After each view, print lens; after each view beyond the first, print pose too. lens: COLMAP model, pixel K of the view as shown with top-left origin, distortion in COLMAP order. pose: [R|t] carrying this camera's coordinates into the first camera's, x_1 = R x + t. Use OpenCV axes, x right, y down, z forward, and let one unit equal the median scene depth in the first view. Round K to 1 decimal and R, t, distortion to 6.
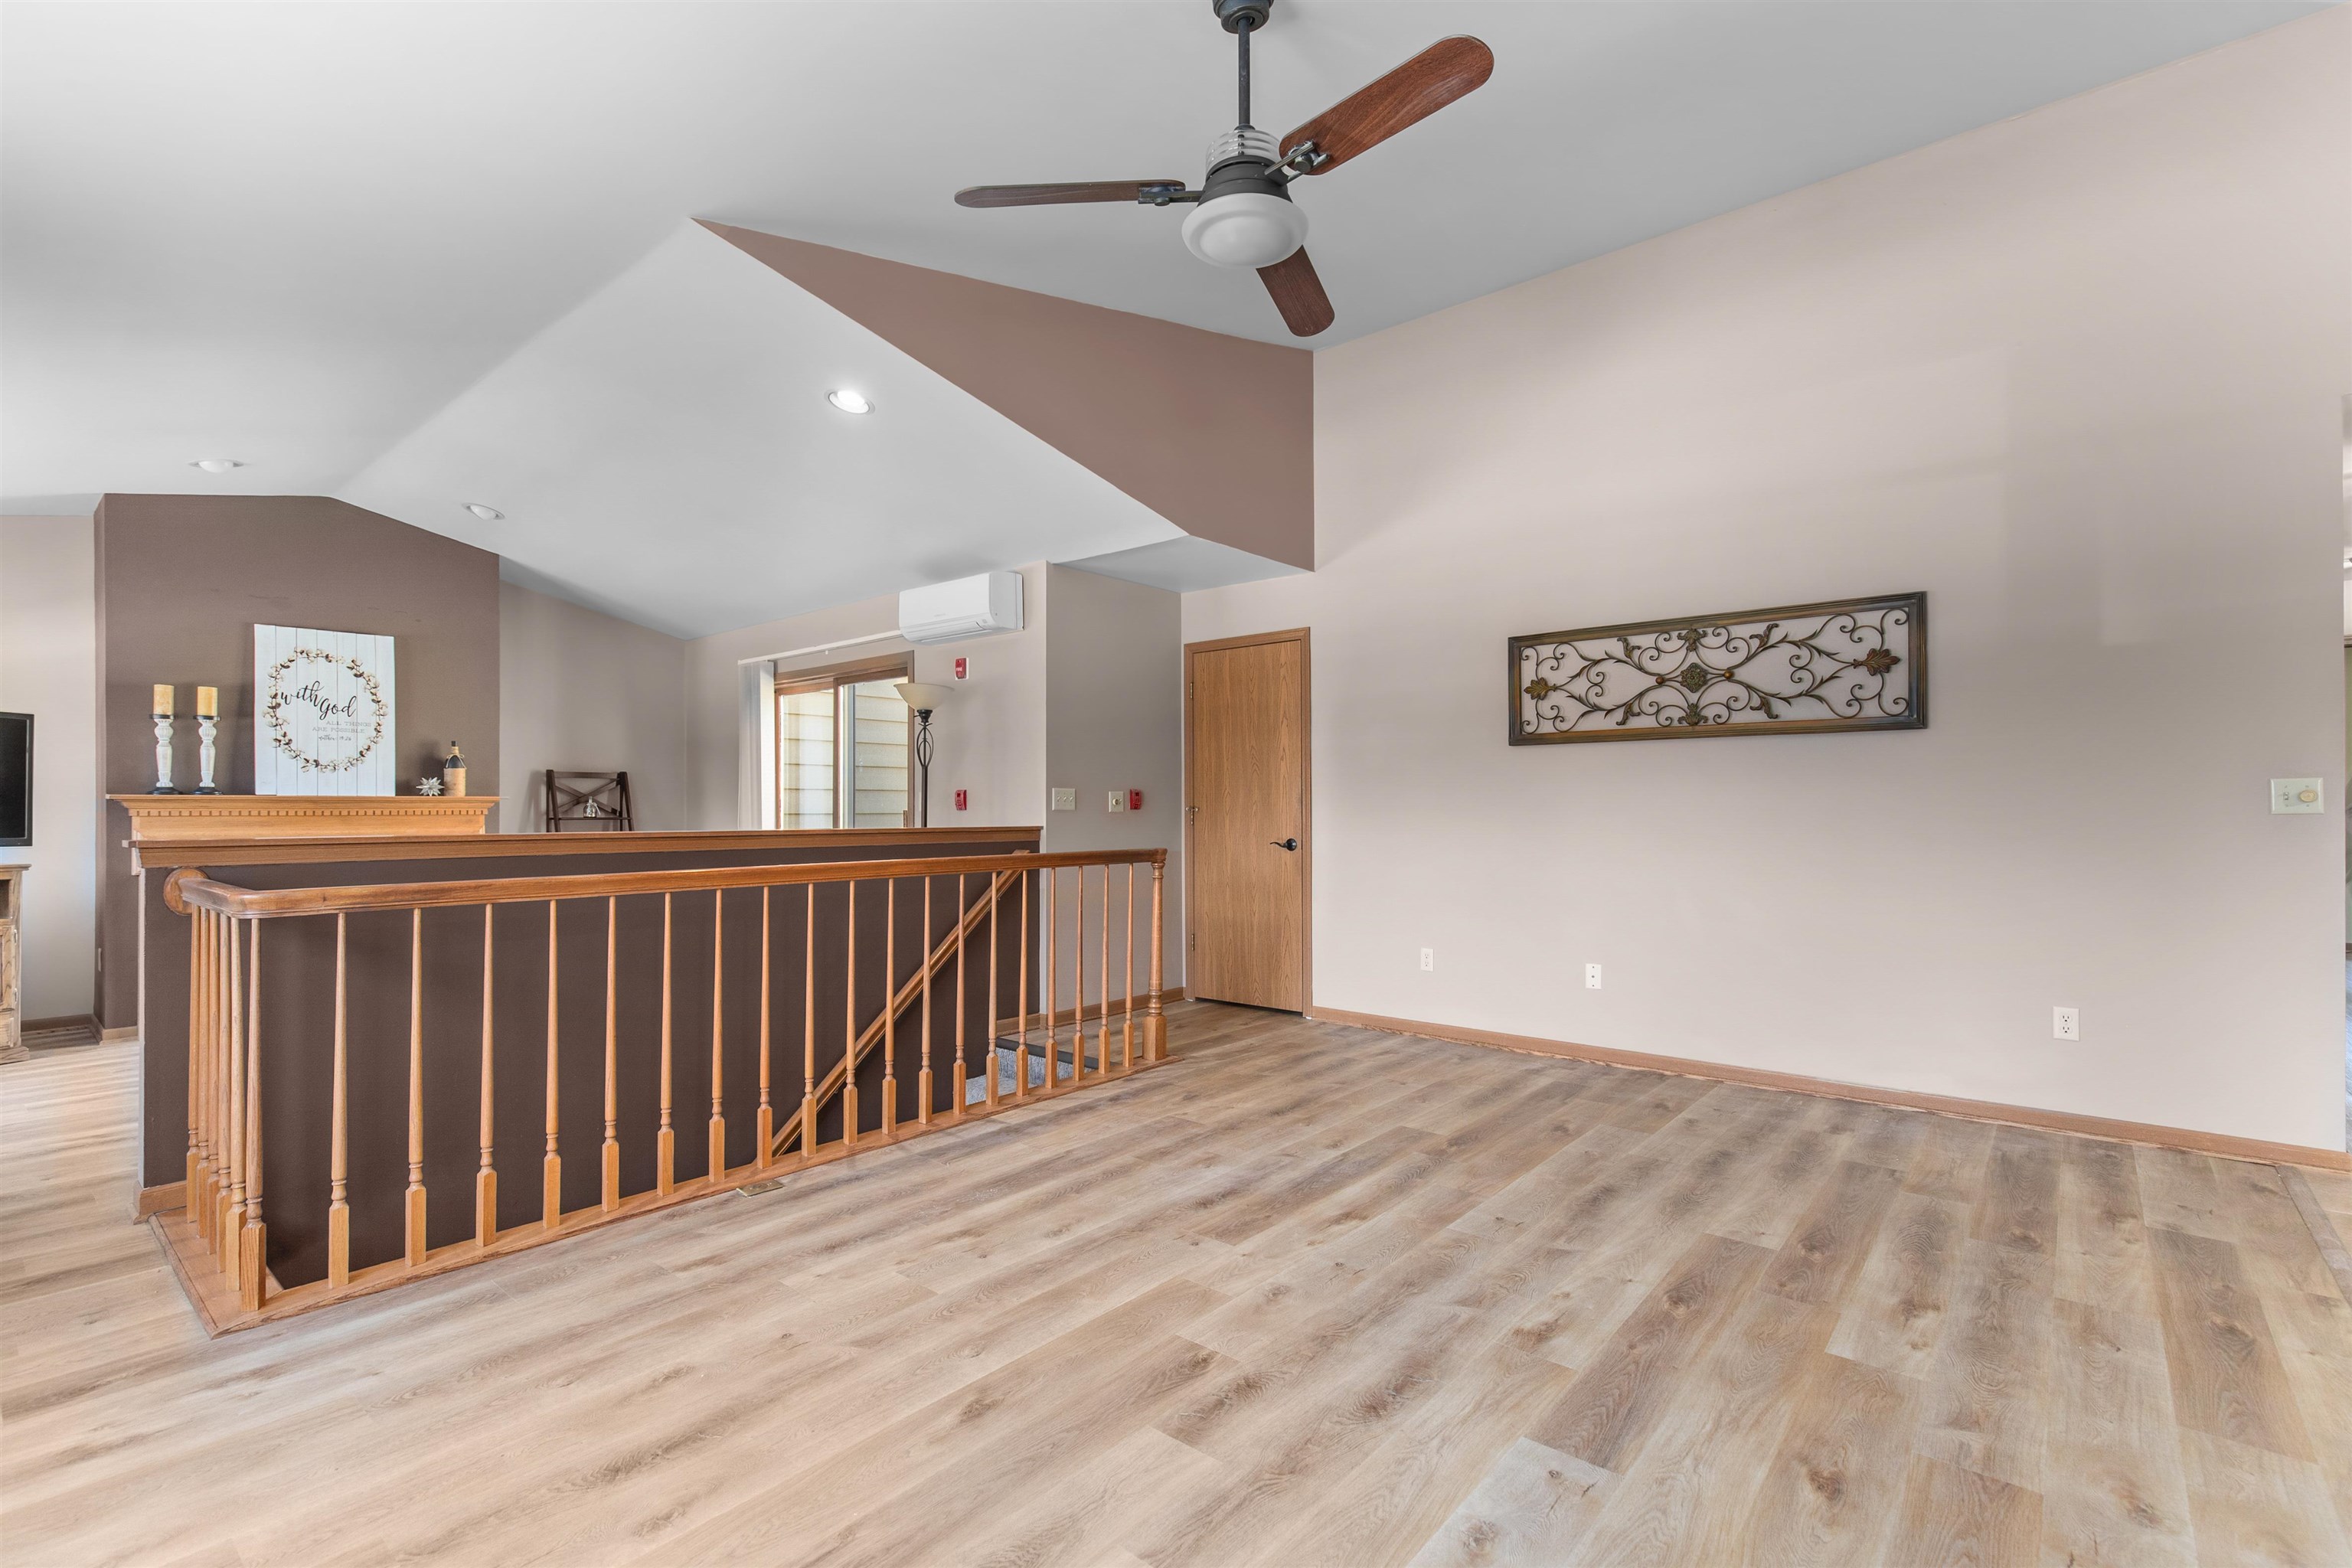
lens RADIAL K [[1058.2, 0, 1169.8], [0, 1058.2, 814.4], [0, 0, 1]] dist [0.002769, 0.000301]
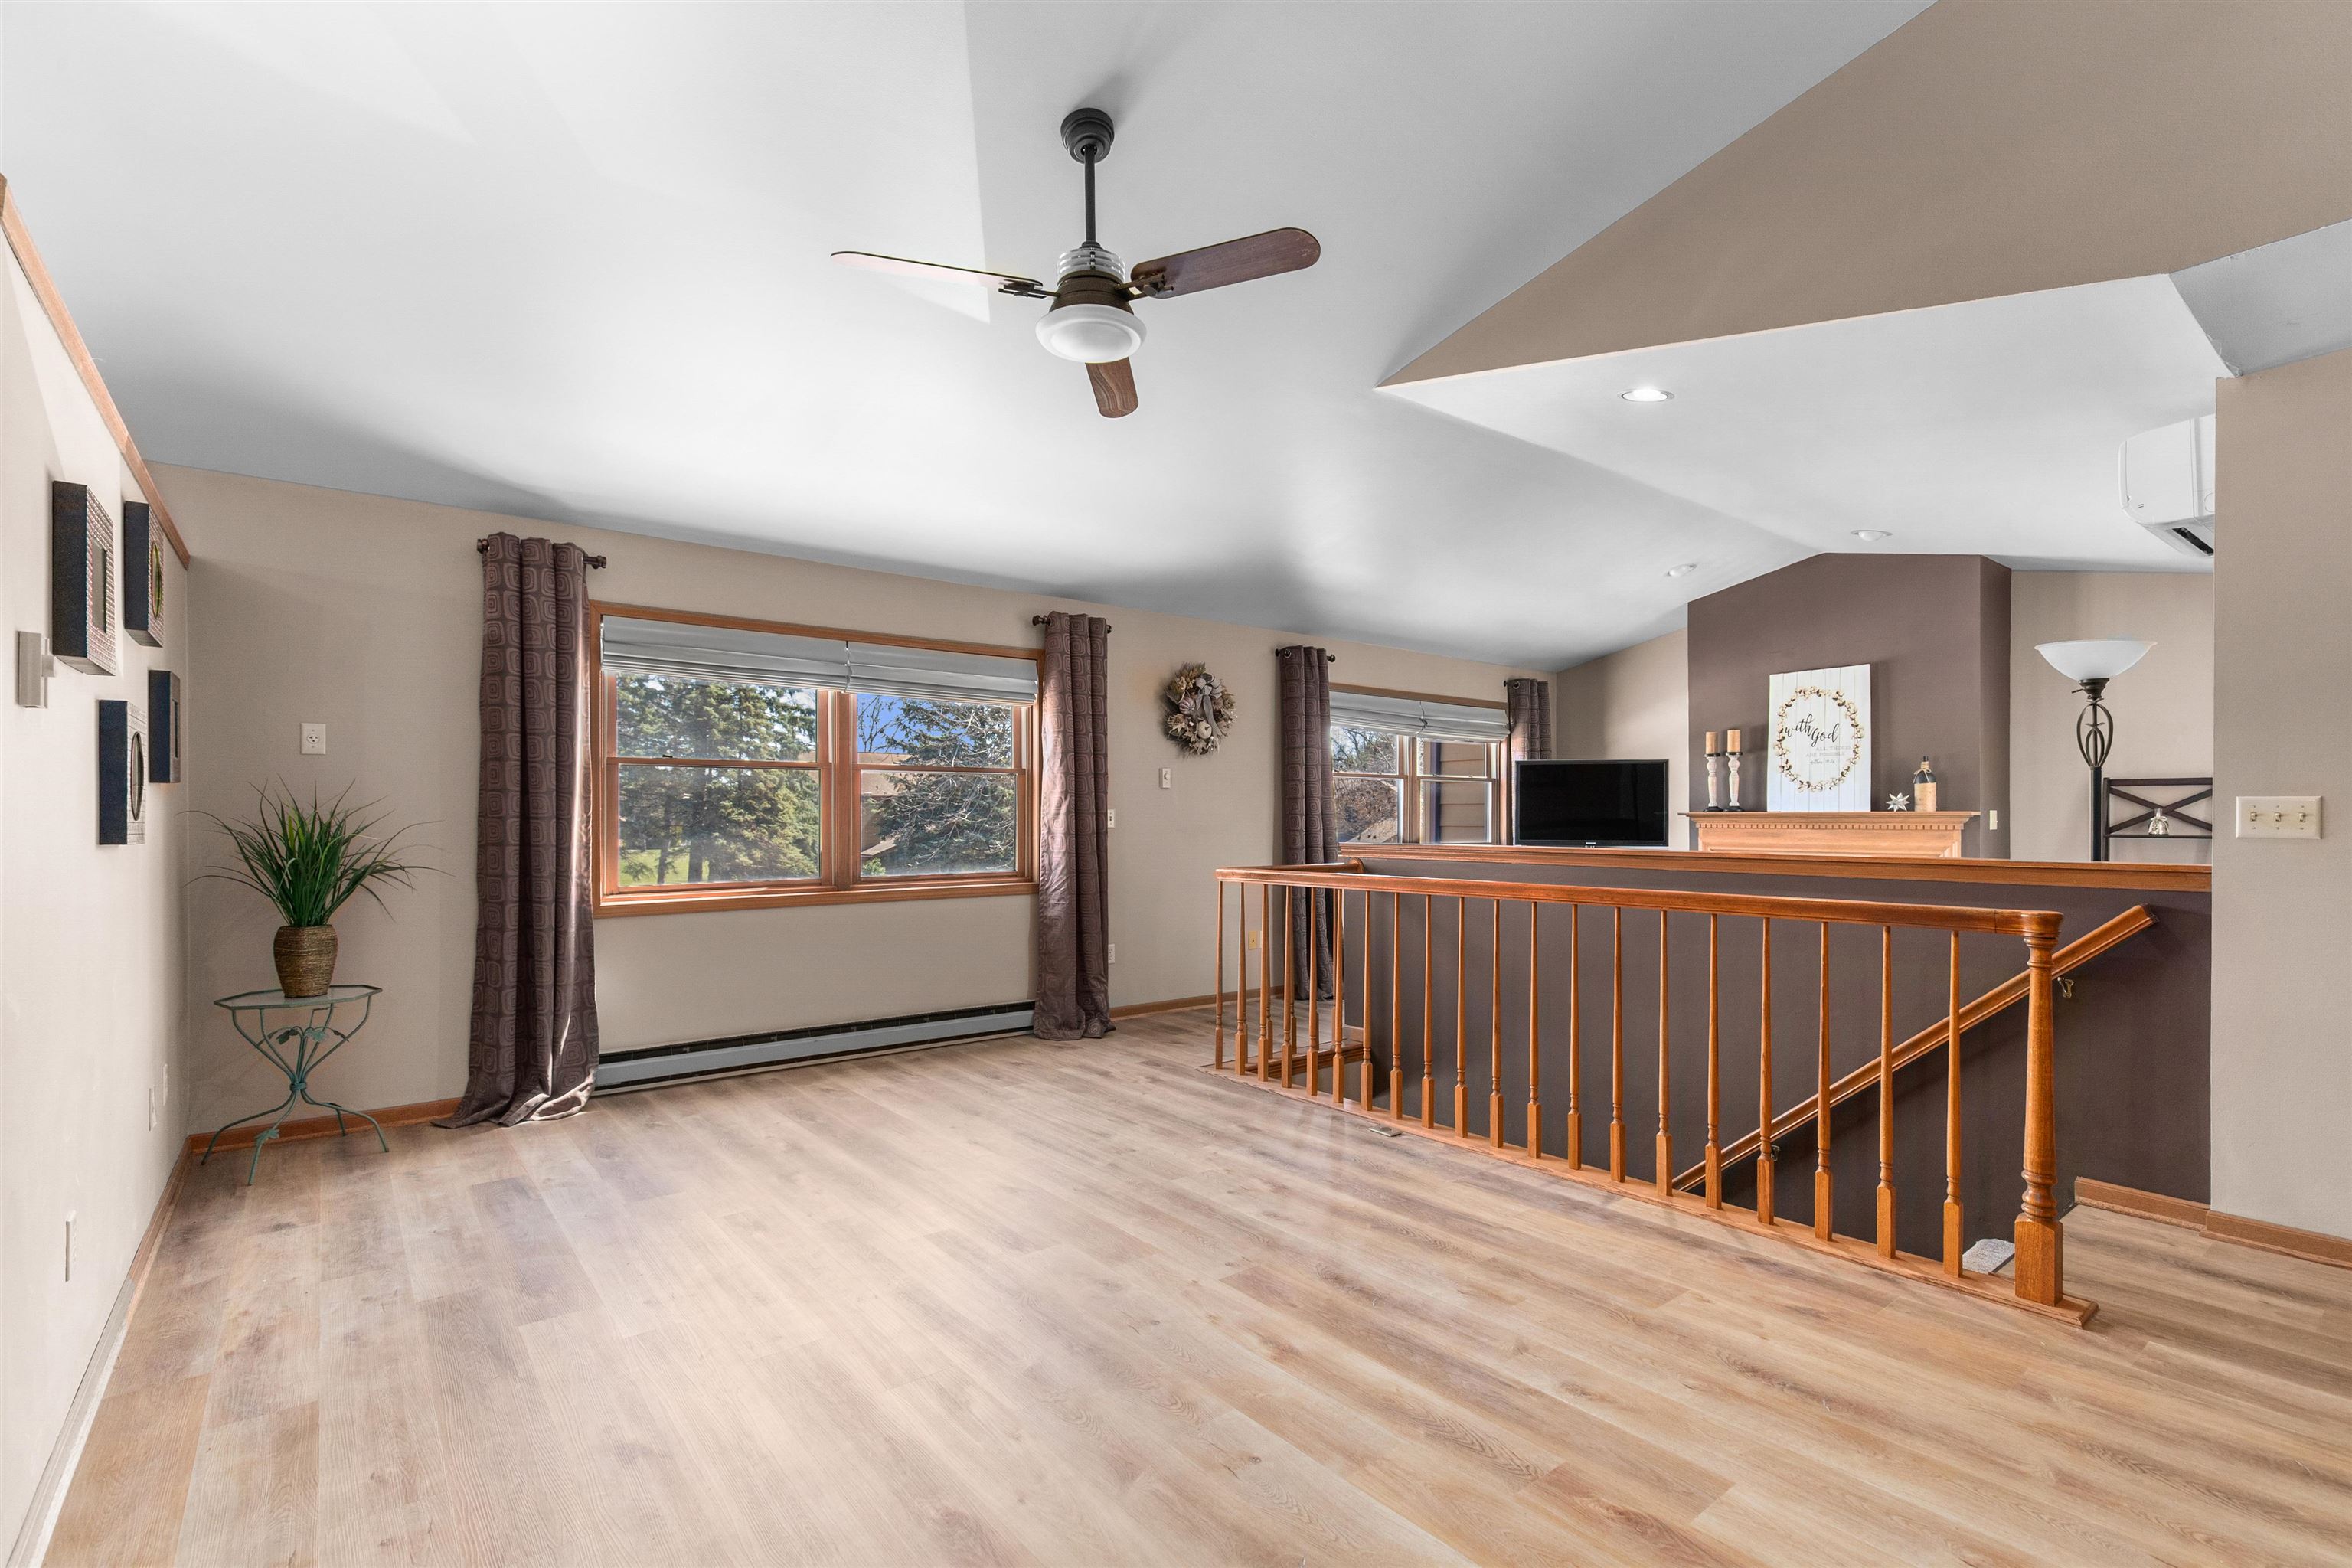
lens RADIAL K [[1070.0, 0, 1179.5], [0, 1070.0, 817.8], [0, 0, 1]] dist [0.002120, 0.000050]
pose [[-0.187566, 0.003426, -0.982246, 0.642613], [-0.005614, 0.999974, 0.004560, -0.016747], [0.982236, 0.006370, -0.187542, 0.705427]]
